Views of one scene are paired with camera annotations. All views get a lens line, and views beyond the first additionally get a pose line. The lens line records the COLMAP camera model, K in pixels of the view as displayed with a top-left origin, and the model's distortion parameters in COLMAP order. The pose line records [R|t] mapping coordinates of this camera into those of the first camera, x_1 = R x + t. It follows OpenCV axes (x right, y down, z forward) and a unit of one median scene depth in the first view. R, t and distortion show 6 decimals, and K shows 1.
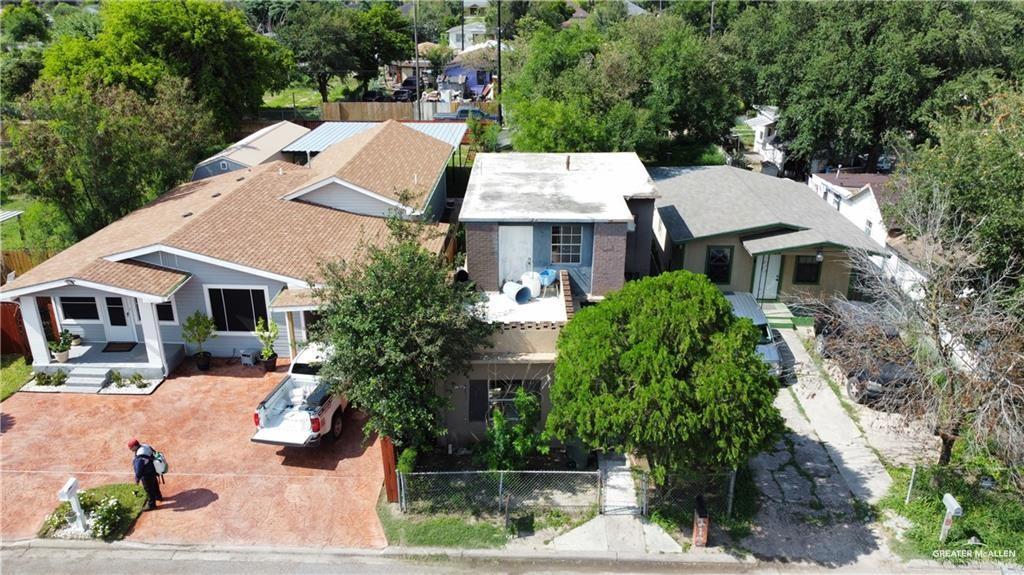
lens RADIAL K [[767.2, 0, 506.4], [0, 767.2, 289.3], [0, 0, 1]] dist [-0.005092, -0.003898]
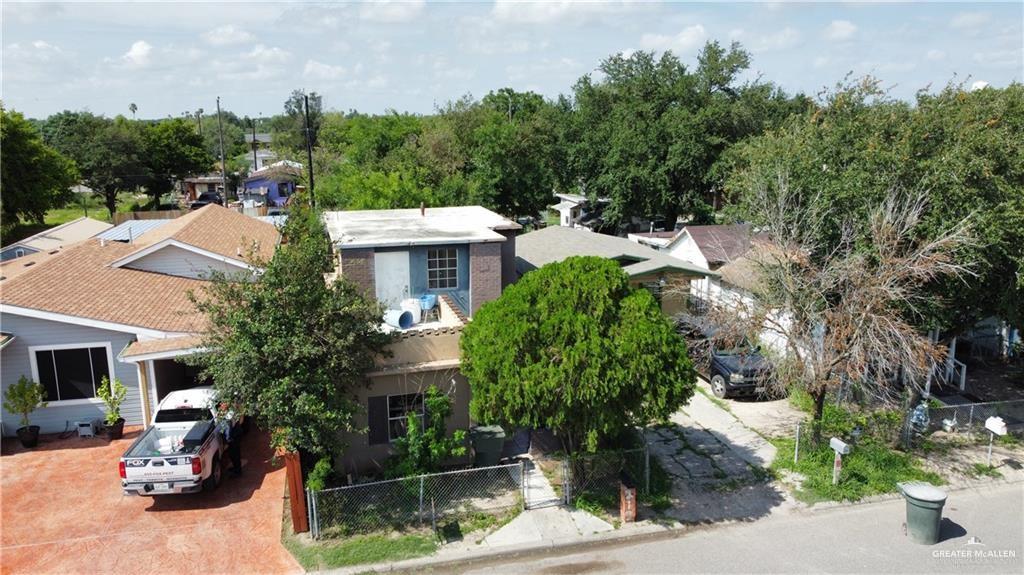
lens RADIAL K [[767.2, 0, 506.4], [0, 767.2, 289.3], [0, 0, 1]] dist [-0.005092, -0.003898]
pose [[0.961537, -0.062461, 0.267480, -0.132085], [0.106575, 0.982350, -0.153720, 0.154361], [-0.253158, 0.176314, 0.951223, 0.034310]]
